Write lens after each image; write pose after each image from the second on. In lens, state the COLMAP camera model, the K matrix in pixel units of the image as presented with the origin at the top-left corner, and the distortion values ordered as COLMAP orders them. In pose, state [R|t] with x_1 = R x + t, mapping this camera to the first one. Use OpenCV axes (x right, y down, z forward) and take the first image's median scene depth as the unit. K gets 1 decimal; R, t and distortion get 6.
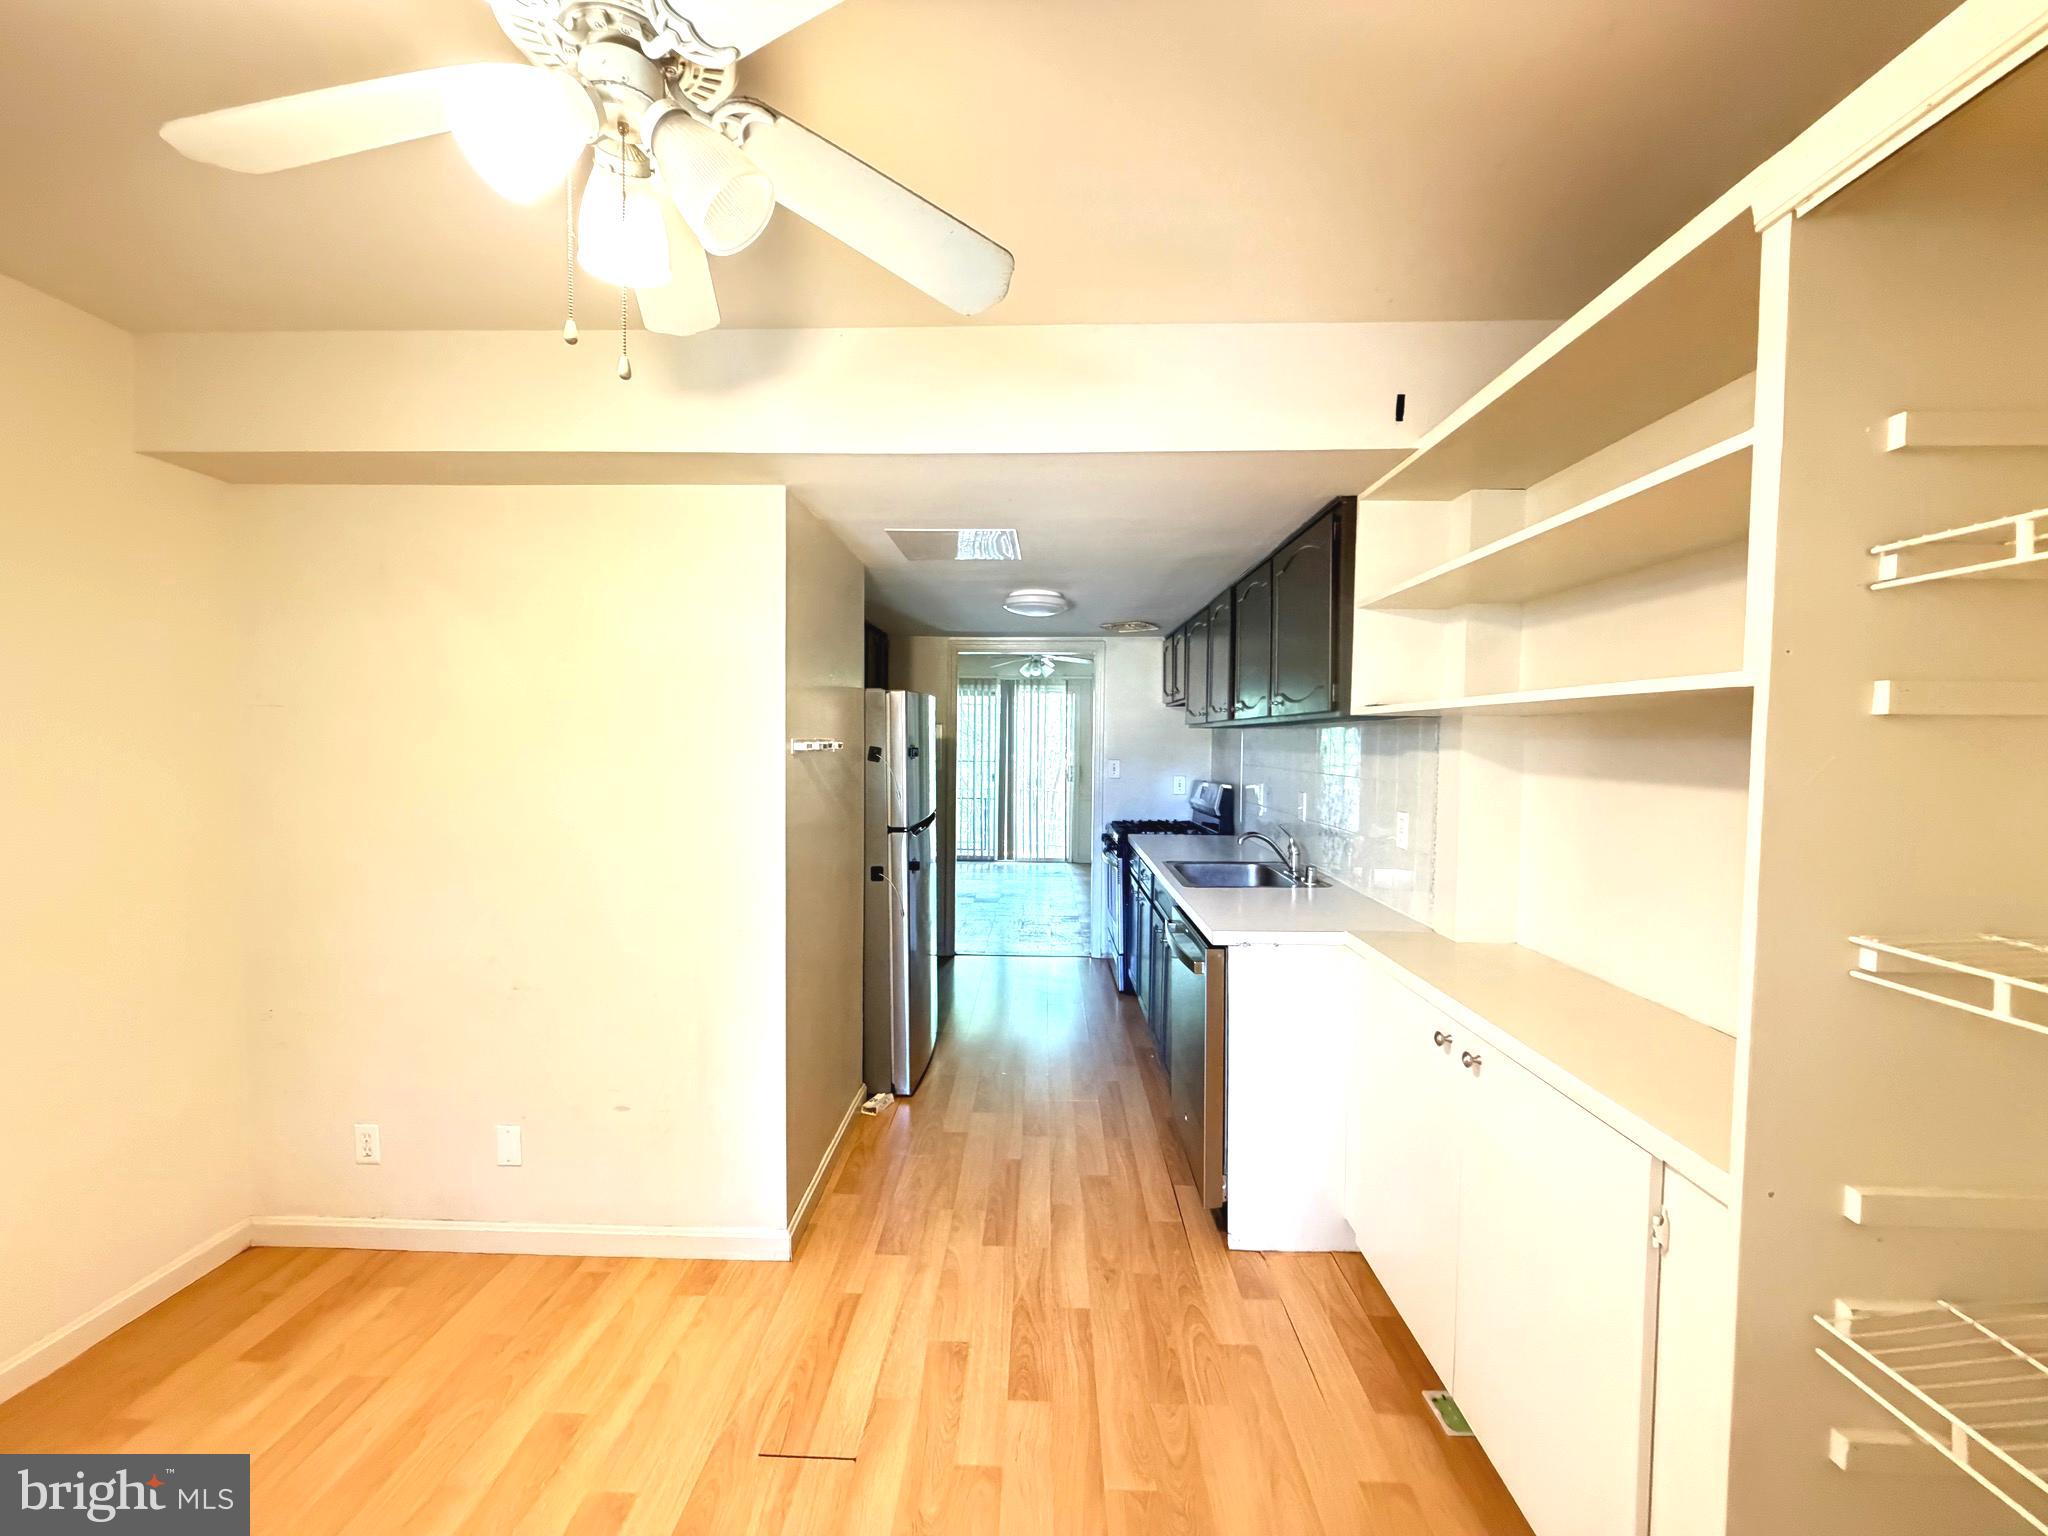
lens RADIAL K [[814.4, 0, 1011.2], [0, 814.4, 762.1], [0, 0, 1]] dist [-0.001993, 0.000469]
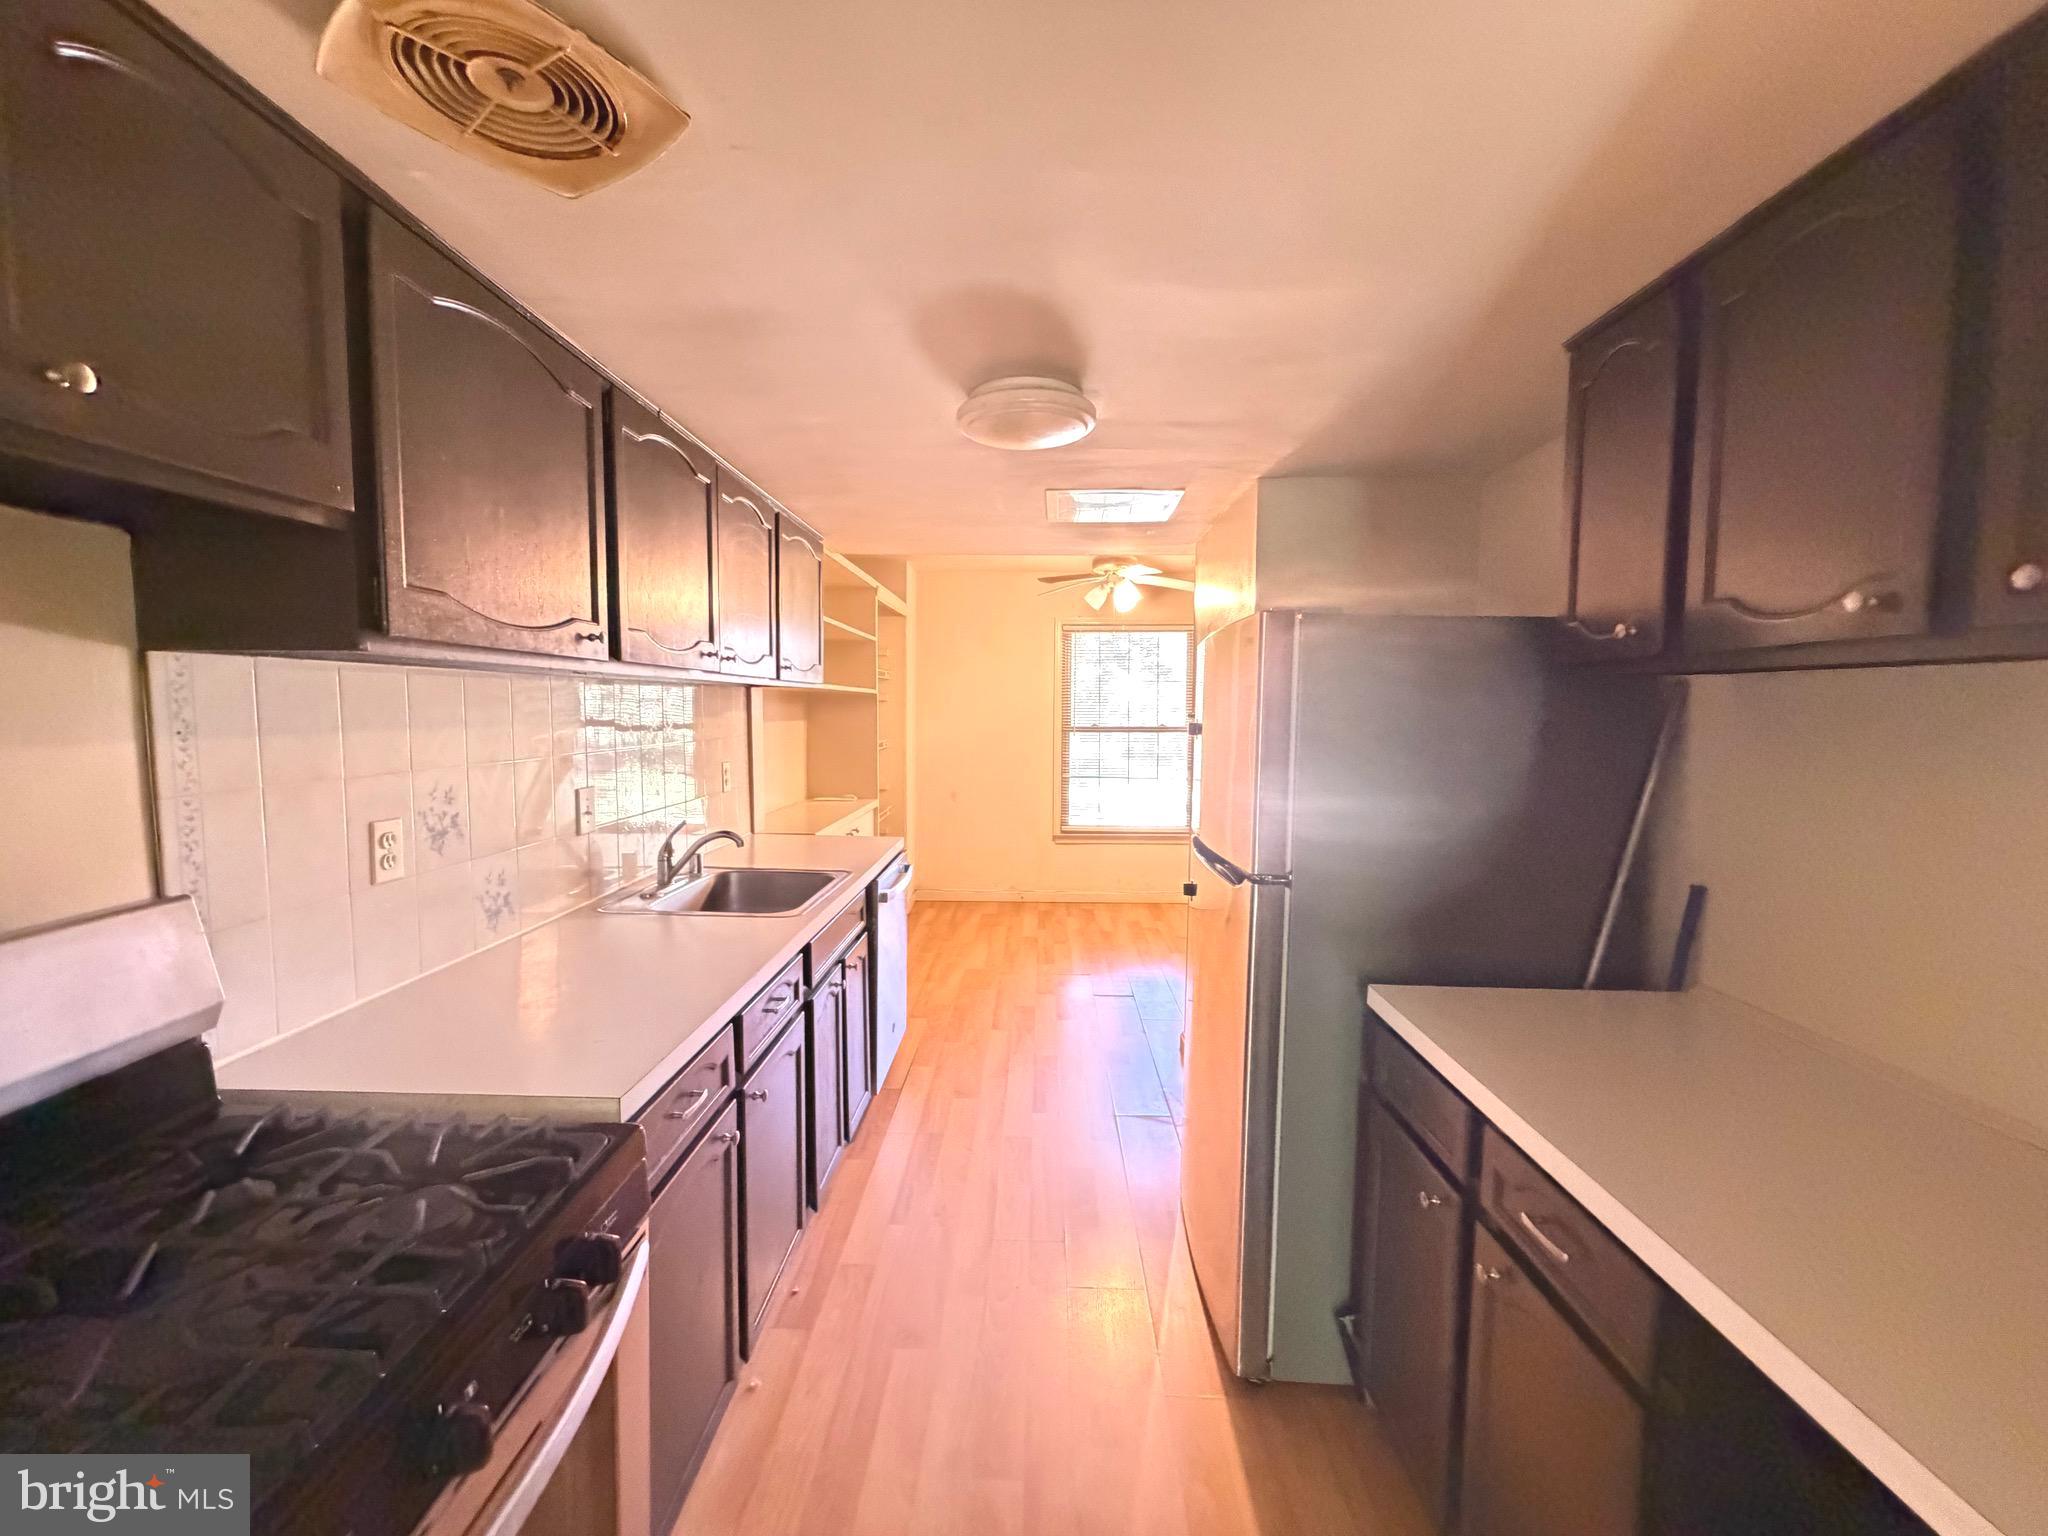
lens RADIAL K [[814.4, 0, 1019.0], [0, 814.4, 761.8], [0, 0, 1]] dist [-0.001993, 0.000469]
pose [[-0.999896, -0.011117, -0.009220, 0.054709], [-0.011942, 0.995423, 0.094818, -0.071475], [0.008124, 0.094918, -0.995452, 2.532515]]
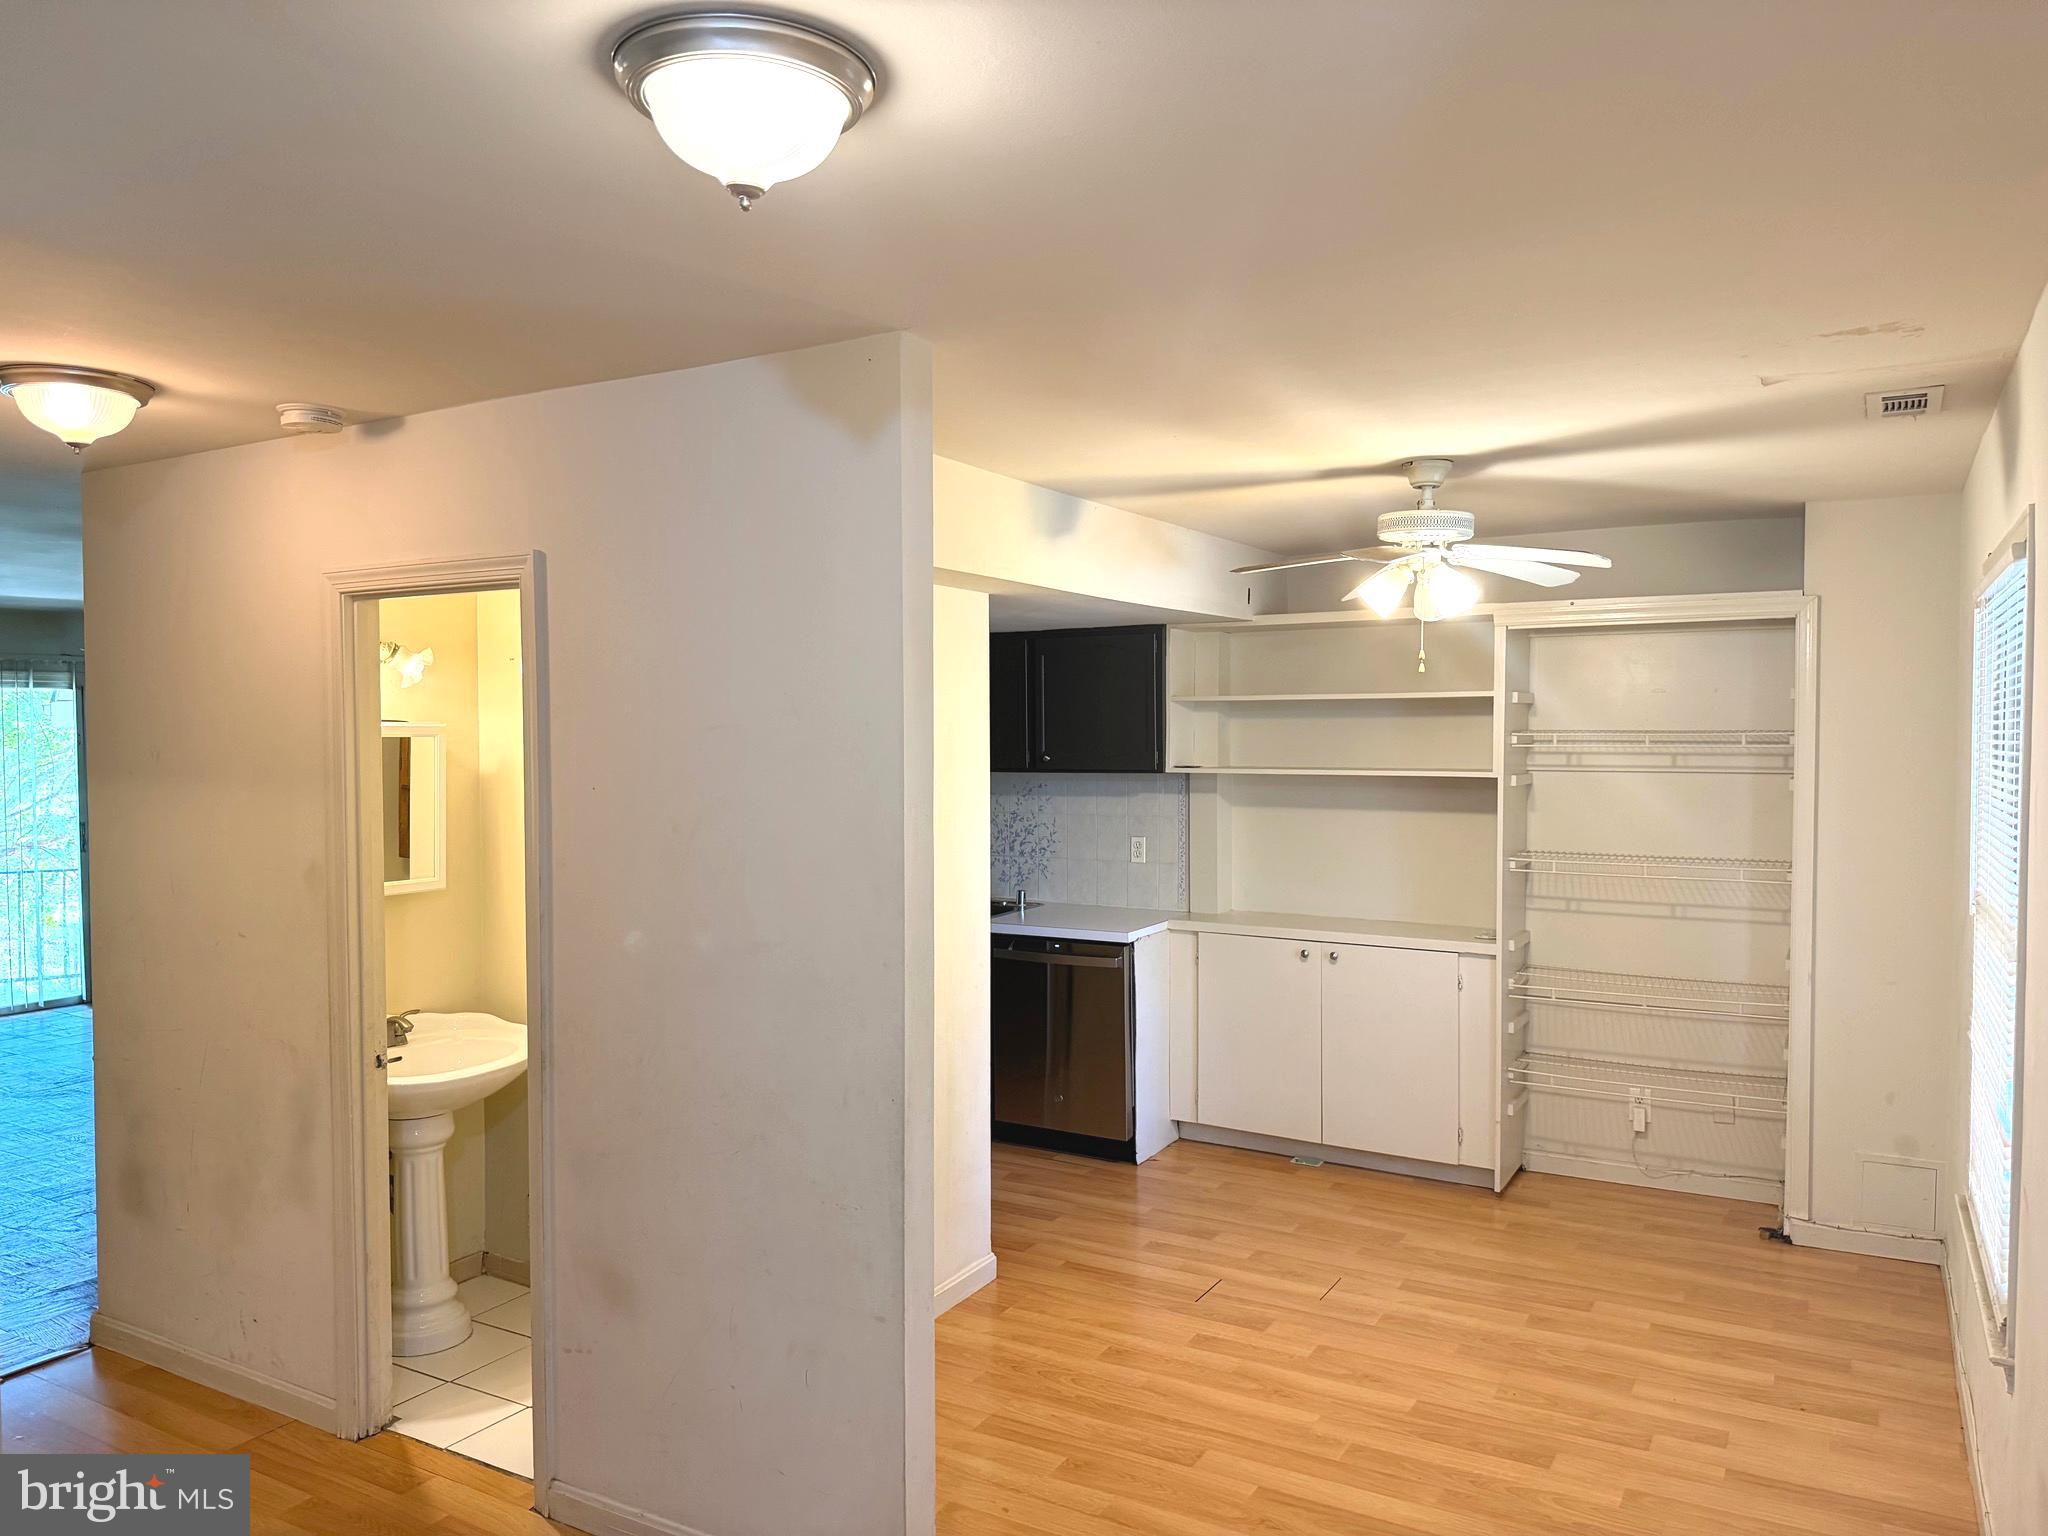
lens RADIAL K [[1431.7, 0, 1022.2], [0, 1431.7, 759.3], [0, 0, 1]] dist [0.041546, -0.060572]
pose [[0.473299, -0.028674, 0.880435, -2.021605], [0.033403, 0.999335, 0.014589, -0.131708], [-0.880268, 0.022504, 0.473943, 0.013254]]
